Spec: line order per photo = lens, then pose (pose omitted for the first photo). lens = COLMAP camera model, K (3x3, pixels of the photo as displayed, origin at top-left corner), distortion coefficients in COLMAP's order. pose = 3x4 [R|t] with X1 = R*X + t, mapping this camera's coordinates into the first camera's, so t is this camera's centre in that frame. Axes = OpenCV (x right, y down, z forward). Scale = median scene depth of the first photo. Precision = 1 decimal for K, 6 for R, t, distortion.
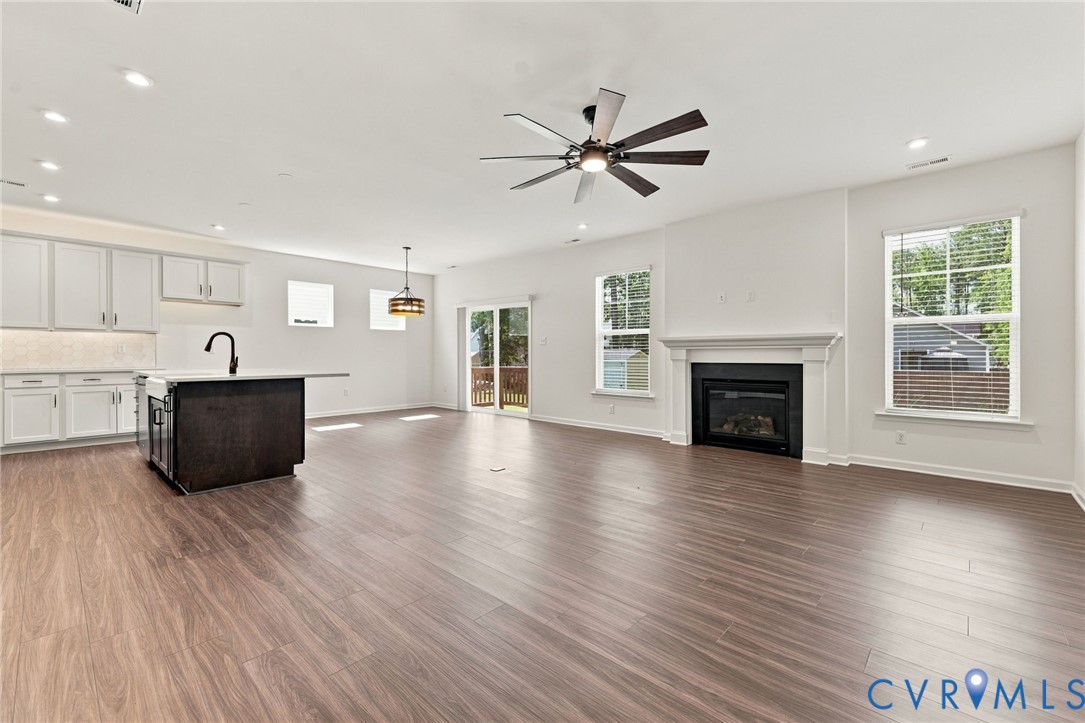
lens RADIAL K [[457.9, 0, 538.8], [0, 457.9, 355.1], [0, 0, 1]] dist [0.001590, 0.000422]
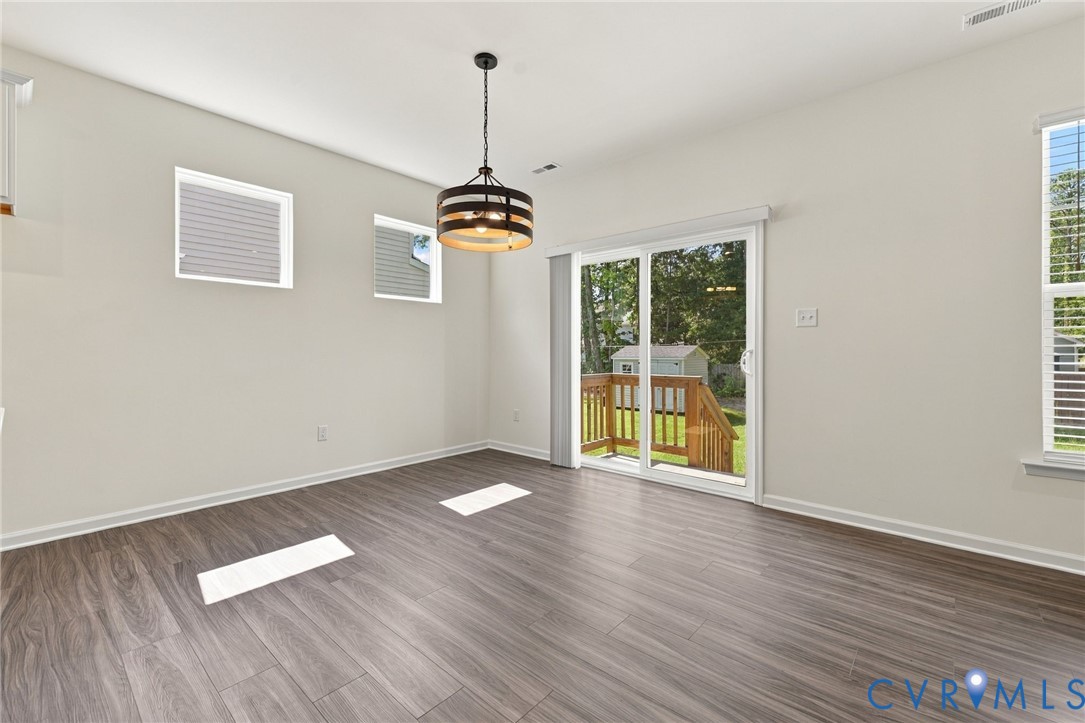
lens RADIAL K [[462.6, 0, 540.3], [0, 462.6, 348.9], [0, 0, 1]] dist [0.008378, -0.000660]
pose [[0.999676, 0.001182, 0.025442, -0.326658], [-0.001094, 0.999993, -0.003457, -0.001848], [-0.025446, 0.003428, 0.999670, 0.810956]]
